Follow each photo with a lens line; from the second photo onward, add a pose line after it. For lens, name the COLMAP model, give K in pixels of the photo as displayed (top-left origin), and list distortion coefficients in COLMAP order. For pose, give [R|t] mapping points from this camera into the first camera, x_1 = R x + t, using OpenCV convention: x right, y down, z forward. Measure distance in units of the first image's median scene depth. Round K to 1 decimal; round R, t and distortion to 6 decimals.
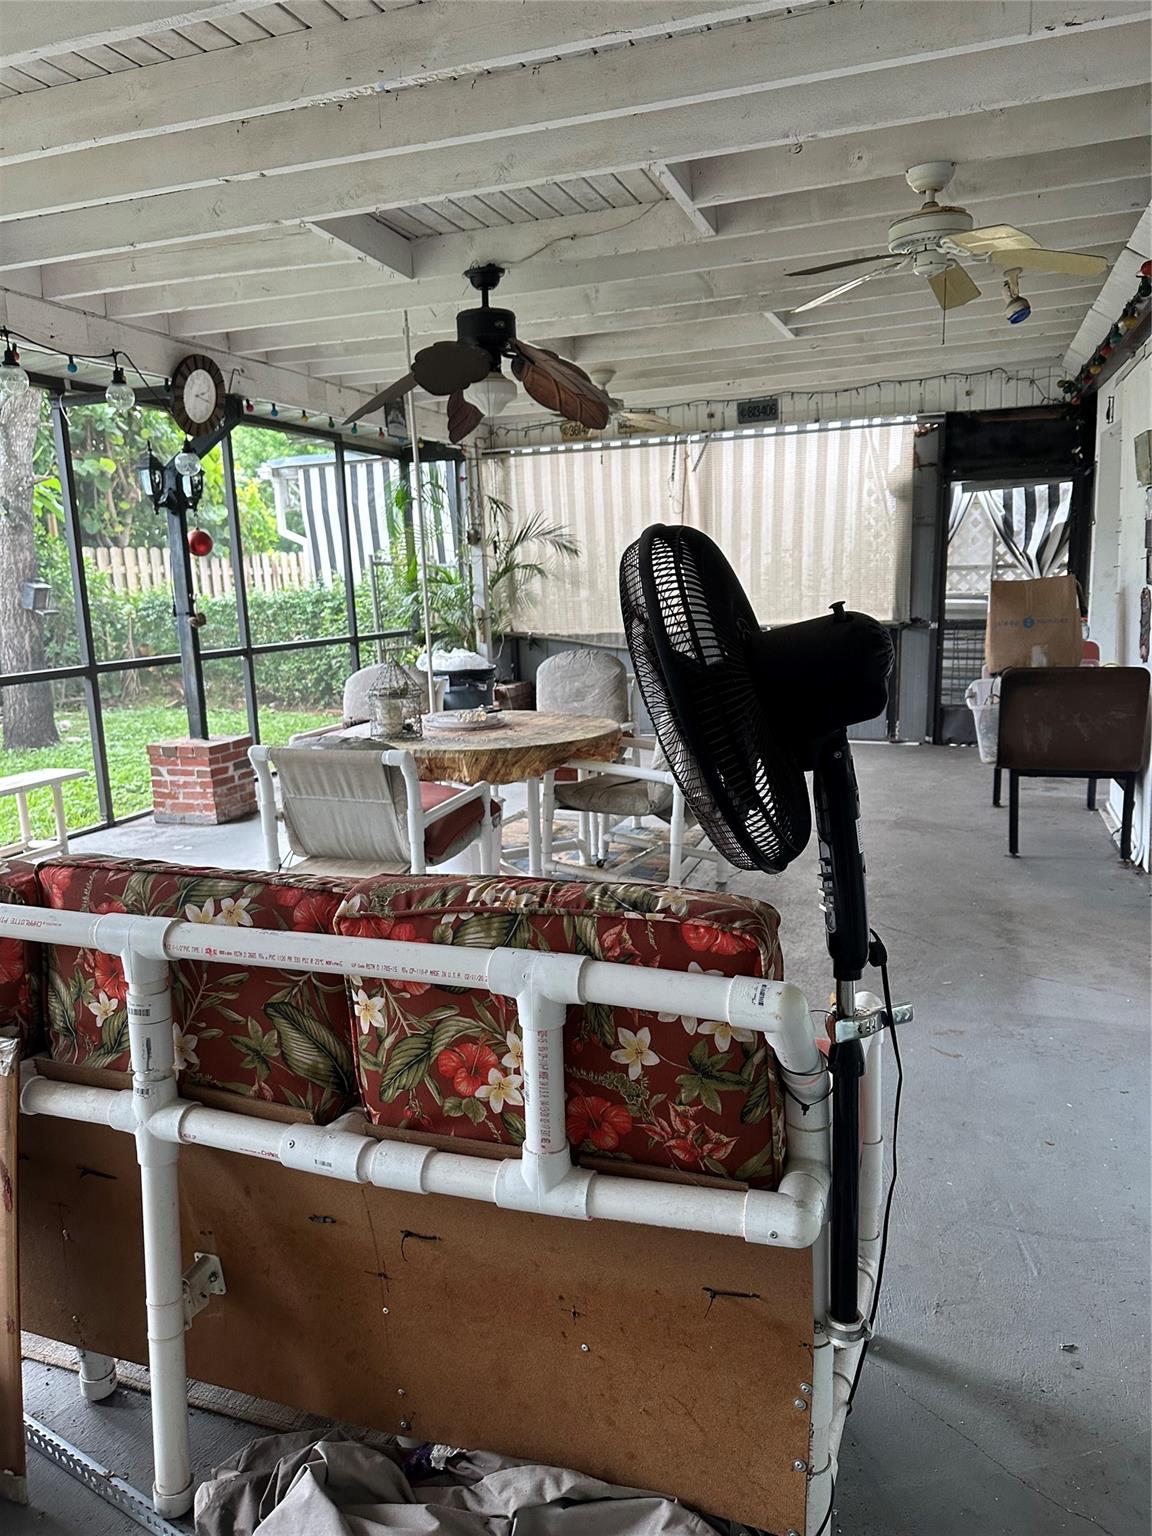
lens RADIAL K [[1064.9, 0, 569.7], [0, 1064.9, 763.4], [0, 0, 1]] dist [0.148896, -0.272650]
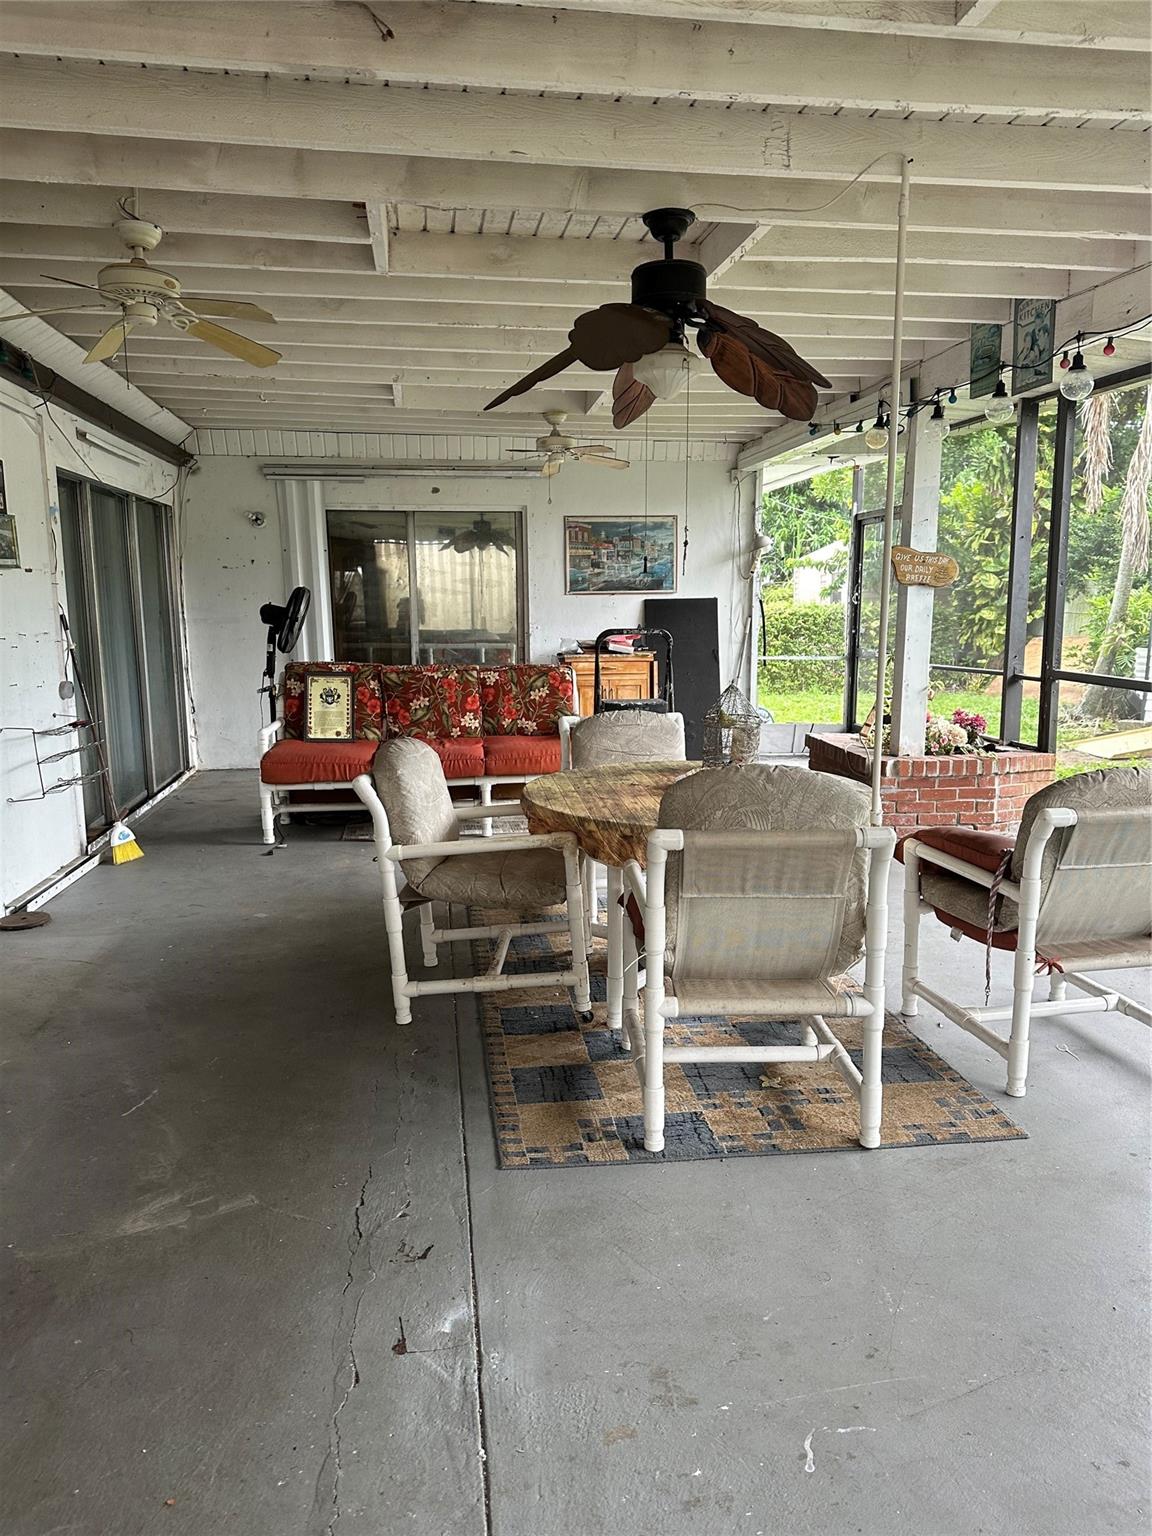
lens RADIAL K [[1064.9, 0, 569.7], [0, 1064.9, 763.4], [0, 0, 1]] dist [0.148896, -0.272650]
pose [[-0.888342, 0.106056, -0.446767, 0.439620], [-0.049545, 0.945144, 0.322876, -0.379408], [0.456502, 0.308959, -0.834356, 2.018318]]
